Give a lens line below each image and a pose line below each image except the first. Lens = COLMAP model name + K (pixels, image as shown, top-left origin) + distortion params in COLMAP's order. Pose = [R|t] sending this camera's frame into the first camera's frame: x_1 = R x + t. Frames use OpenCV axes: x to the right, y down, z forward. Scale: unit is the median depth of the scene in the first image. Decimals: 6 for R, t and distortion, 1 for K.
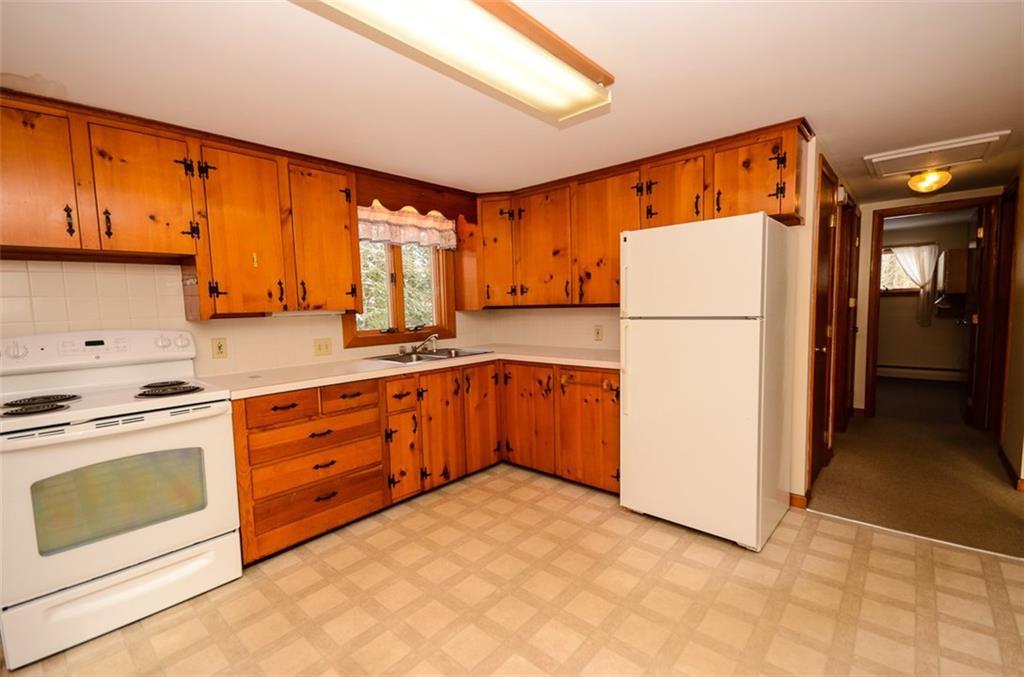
lens RADIAL K [[439.2, 0, 512.0], [0, 439.2, 338.5], [0, 0, 1]] dist [0.002510, 0.000073]
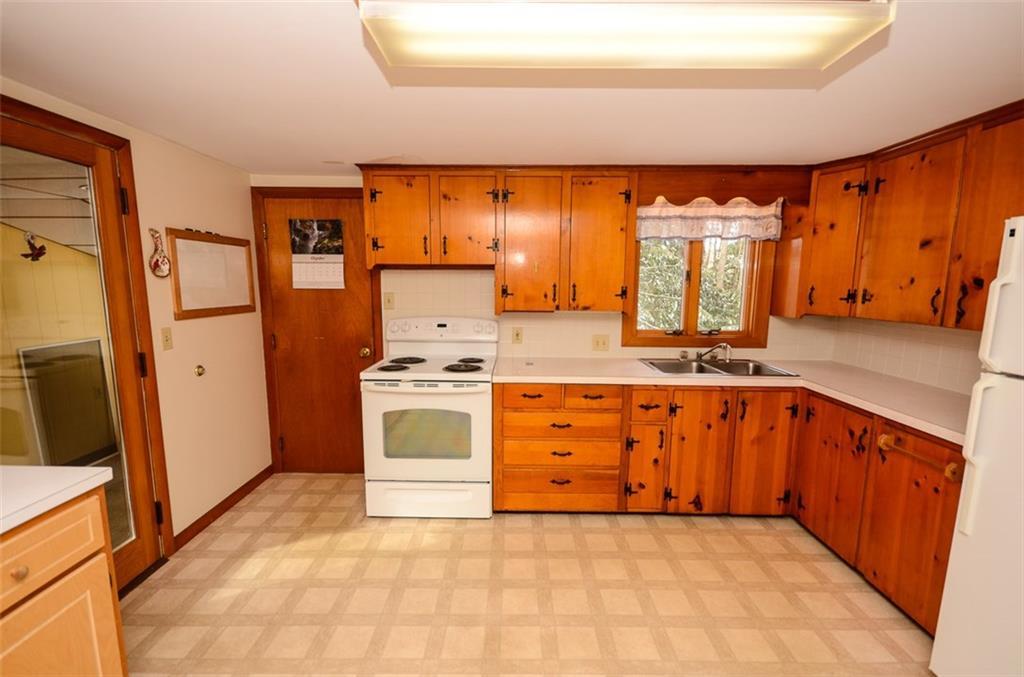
lens RADIAL K [[439.2, 0, 512.0], [0, 439.2, 338.5], [0, 0, 1]] dist [0.002510, 0.000073]
pose [[0.663909, 0.127438, -0.736874, 0.225304], [-0.085498, 0.991846, 0.094502, -0.078586], [0.742909, 0.000261, 0.669392, 0.138091]]
